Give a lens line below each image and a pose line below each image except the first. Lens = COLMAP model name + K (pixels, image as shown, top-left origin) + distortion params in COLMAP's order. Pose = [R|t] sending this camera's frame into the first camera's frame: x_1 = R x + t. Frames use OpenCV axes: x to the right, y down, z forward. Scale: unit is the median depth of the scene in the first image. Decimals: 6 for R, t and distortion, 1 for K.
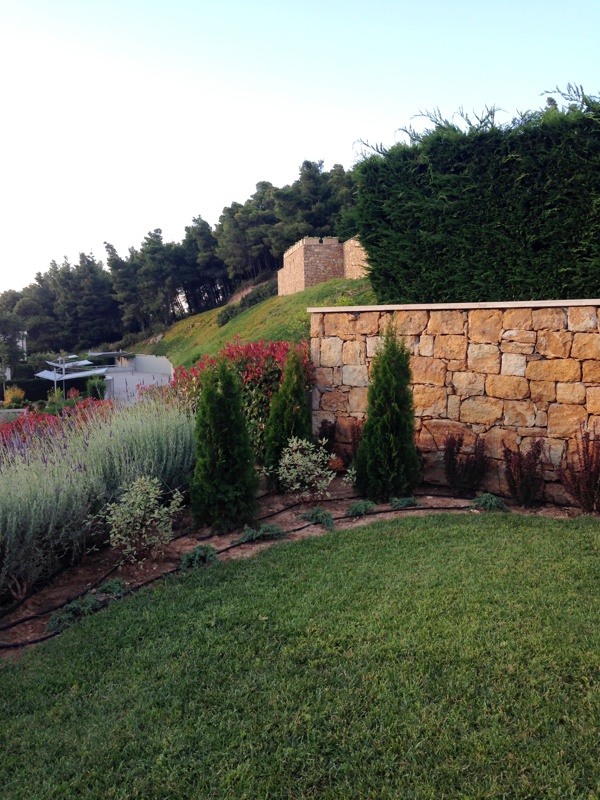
lens RADIAL K [[762.6, 0, 300.9], [0, 762.6, 399.2], [0, 0, 1]] dist [0.108971, 0.000000]
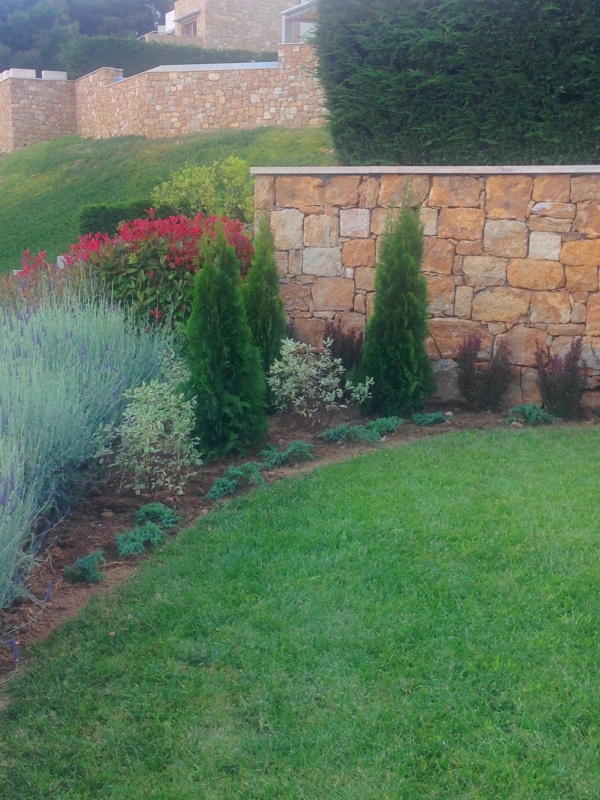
lens RADIAL K [[1201.4, 0, 300.2], [0, 1201.4, 400.1], [0, 0, 1]] dist [0.108003, 0.000000]
pose [[0.961159, -0.016860, 0.275479, -0.305037], [0.002580, 0.998638, 0.052118, 0.047200], [-0.275982, -0.049383, 0.959893, -0.137984]]
